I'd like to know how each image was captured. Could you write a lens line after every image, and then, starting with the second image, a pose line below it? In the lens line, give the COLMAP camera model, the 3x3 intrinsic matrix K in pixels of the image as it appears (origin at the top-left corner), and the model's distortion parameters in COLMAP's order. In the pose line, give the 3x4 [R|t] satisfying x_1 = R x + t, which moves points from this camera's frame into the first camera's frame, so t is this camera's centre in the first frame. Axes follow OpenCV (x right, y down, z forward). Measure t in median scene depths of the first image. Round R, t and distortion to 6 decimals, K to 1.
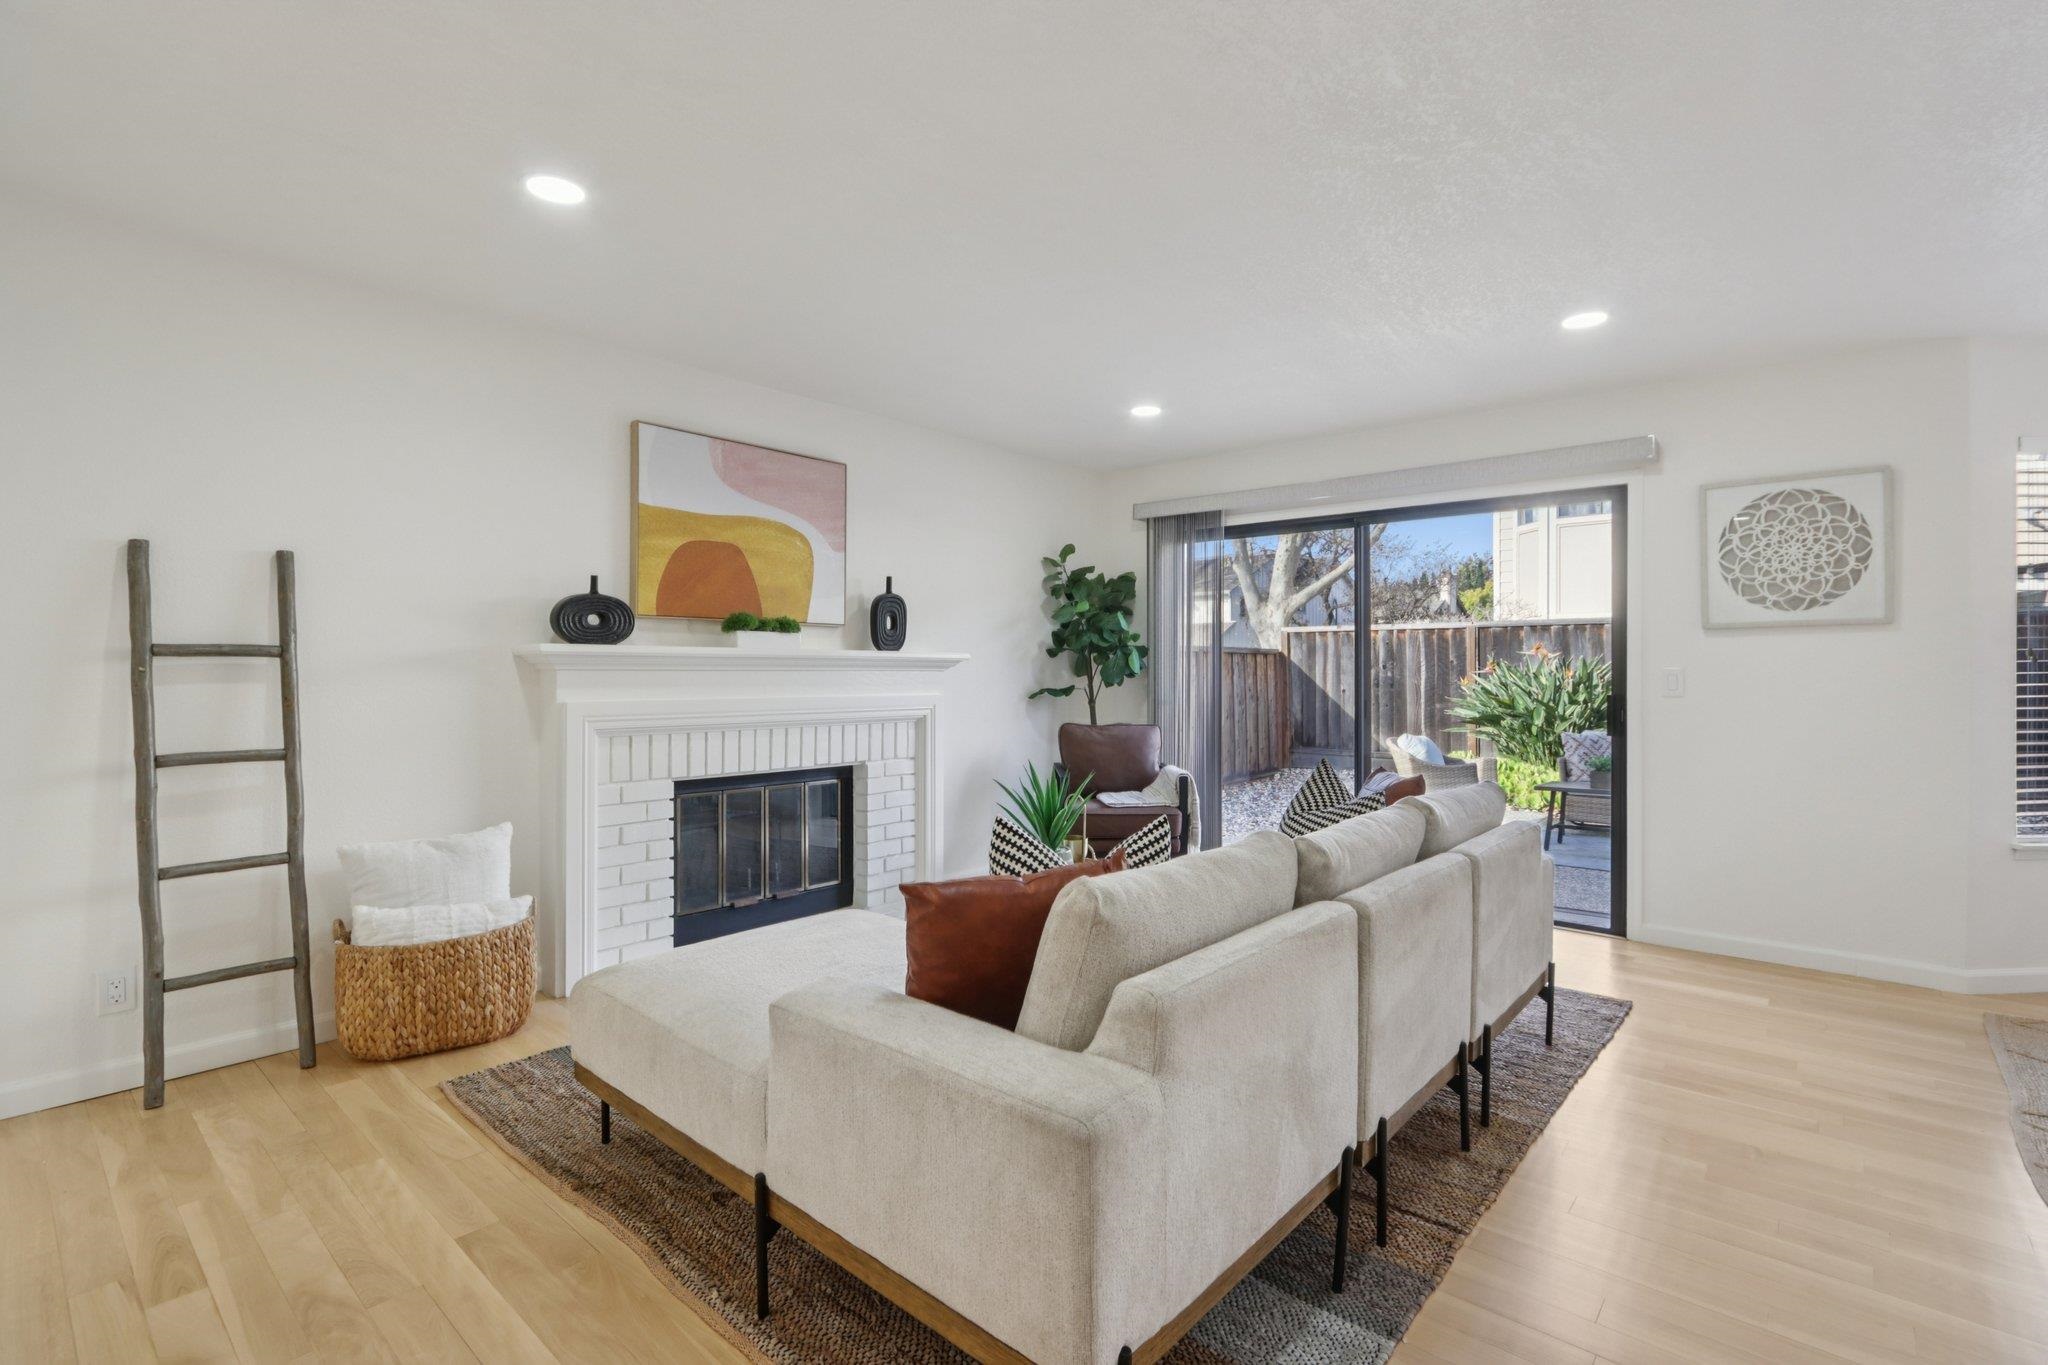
lens RADIAL K [[945.9, 0, 1015.9], [0, 945.9, 677.2], [0, 0, 1]] dist [-0.011226, 0.000490]
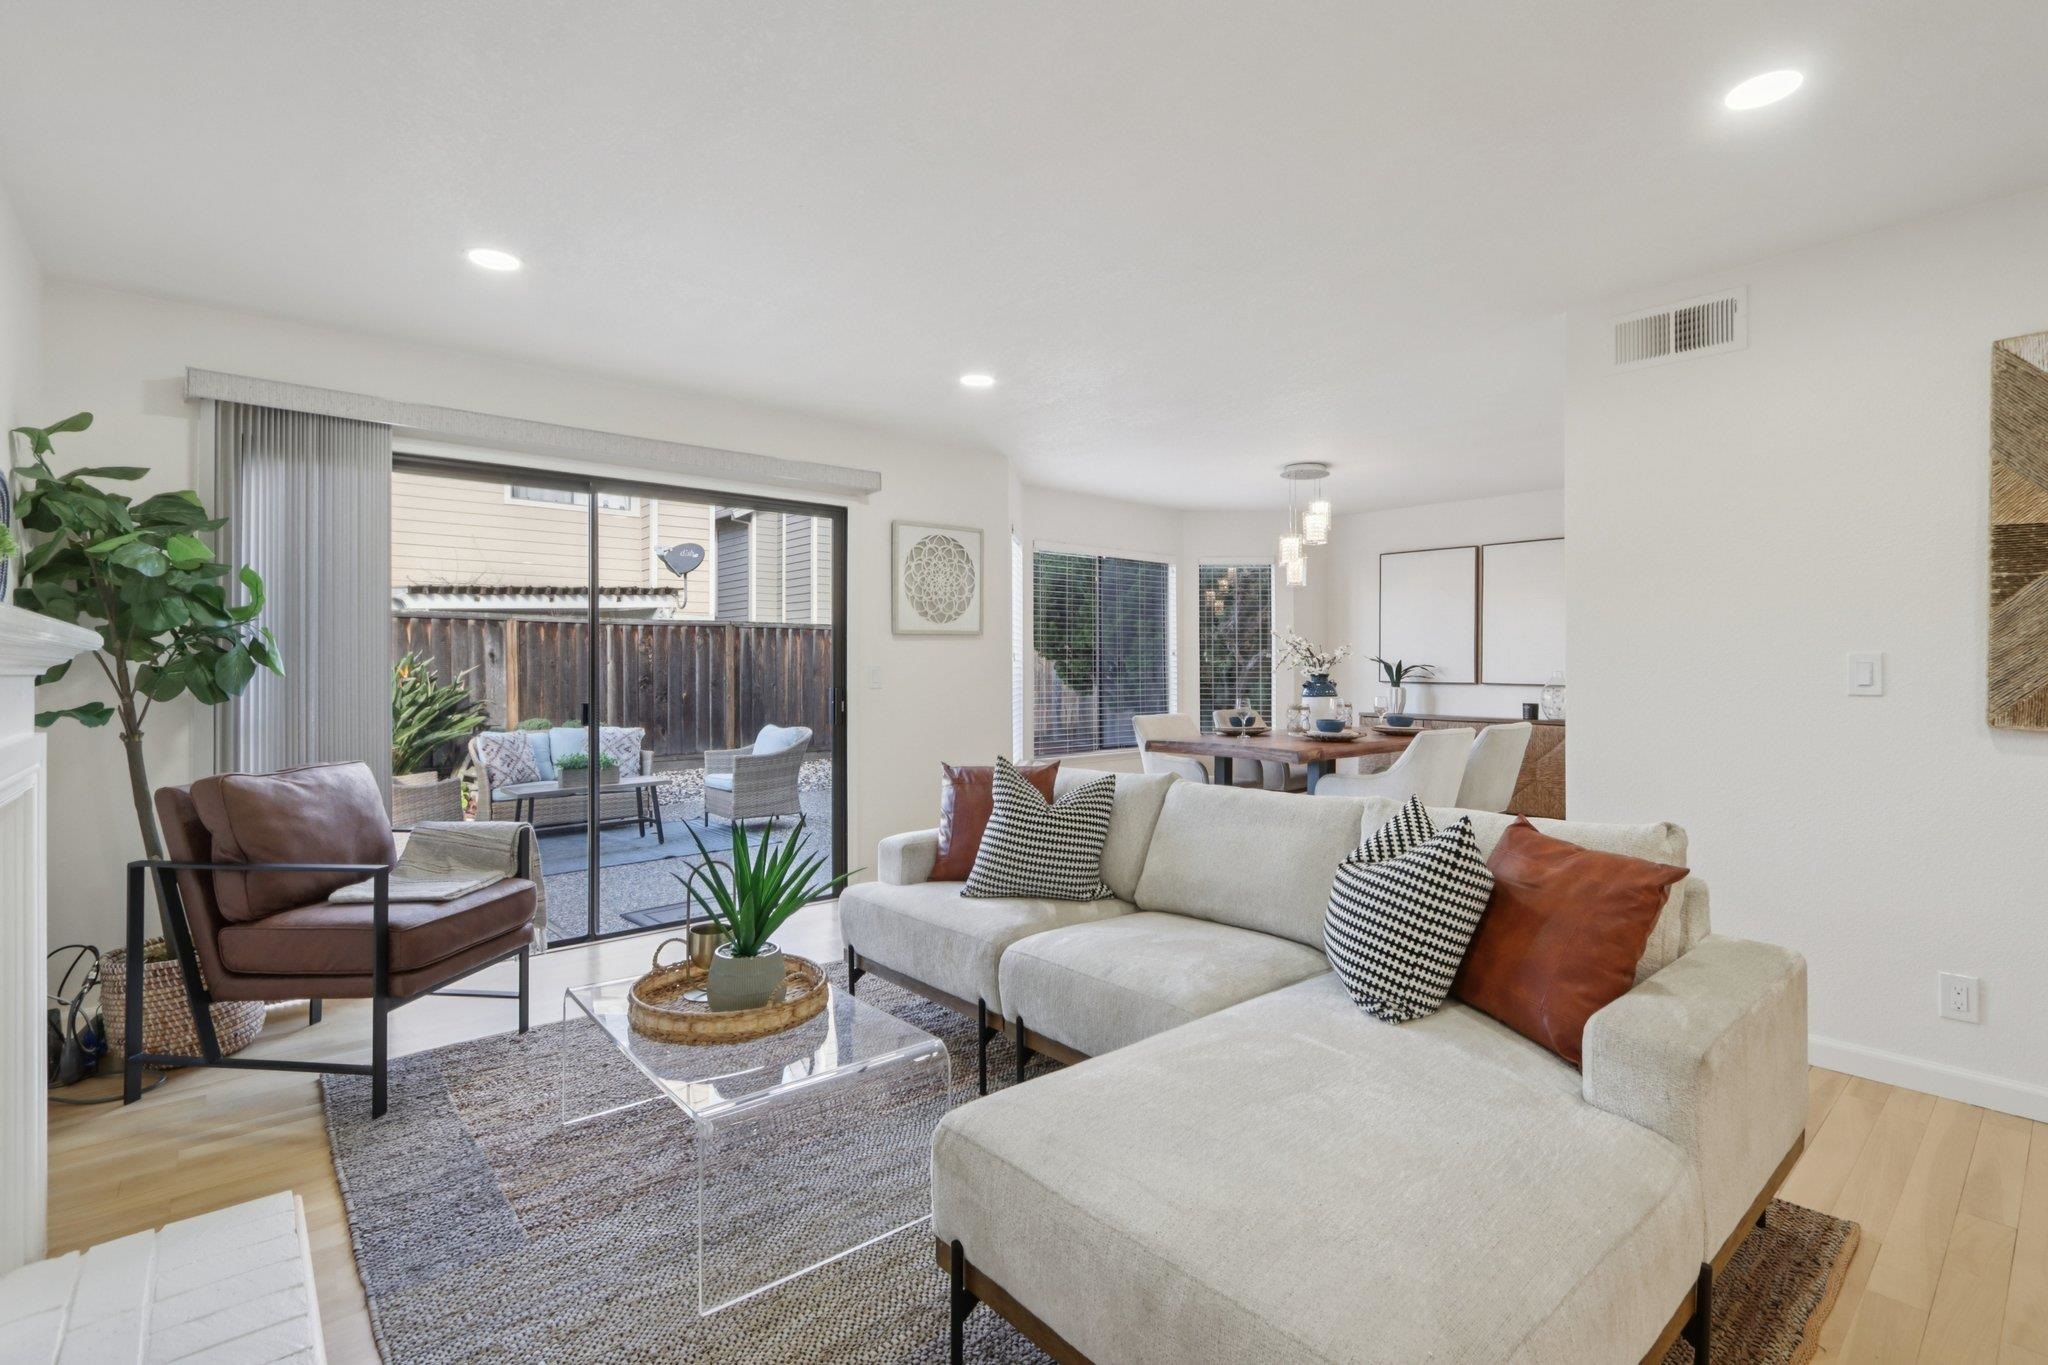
lens RADIAL K [[945.9, 0, 1014.3], [0, 945.9, 672.2], [0, 0, 1]] dist [-0.011226, 0.000490]
pose [[0.151291, -0.007741, 0.988459, -0.469546], [0.013401, 0.999894, 0.005780, -0.004647], [-0.988398, 0.012372, 0.151379, 0.607506]]
